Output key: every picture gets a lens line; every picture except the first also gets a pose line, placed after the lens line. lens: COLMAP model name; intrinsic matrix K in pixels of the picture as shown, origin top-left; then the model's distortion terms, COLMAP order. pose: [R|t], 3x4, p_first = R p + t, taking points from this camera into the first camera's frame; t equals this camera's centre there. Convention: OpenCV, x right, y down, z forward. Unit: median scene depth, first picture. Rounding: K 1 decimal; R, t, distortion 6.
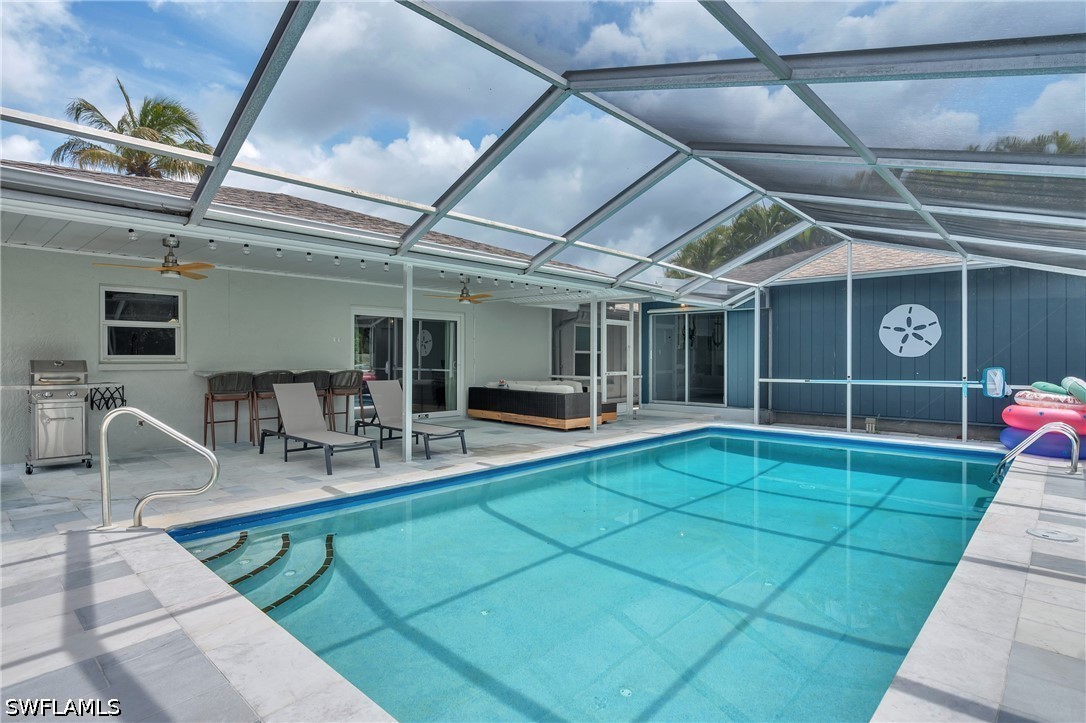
lens RADIAL K [[565.6, 0, 541.2], [0, 565.6, 358.9], [0, 0, 1]] dist [0.005370, 0.002935]
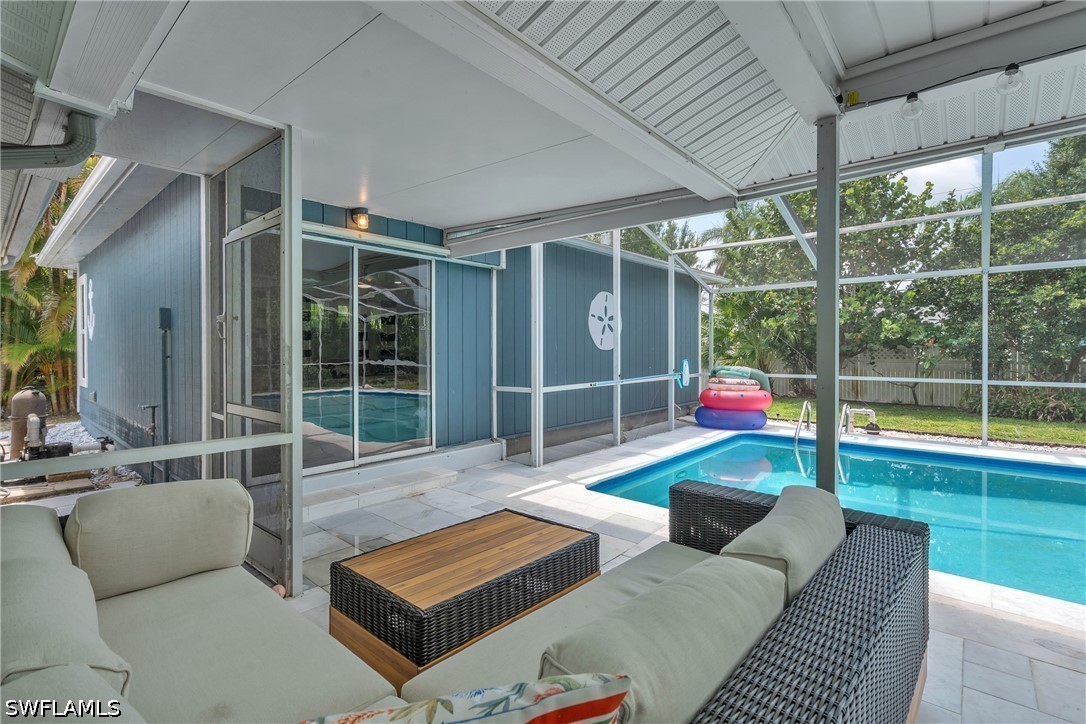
lens RADIAL K [[504.6, 0, 537.6], [0, 504.6, 355.1], [0, 0, 1]] dist [-0.000689, -0.001350]
pose [[-0.033821, -0.012571, 0.999349, -0.156408], [0.004867, 0.999907, 0.012743, -0.006064], [-0.999416, 0.005294, -0.033757, 1.140195]]
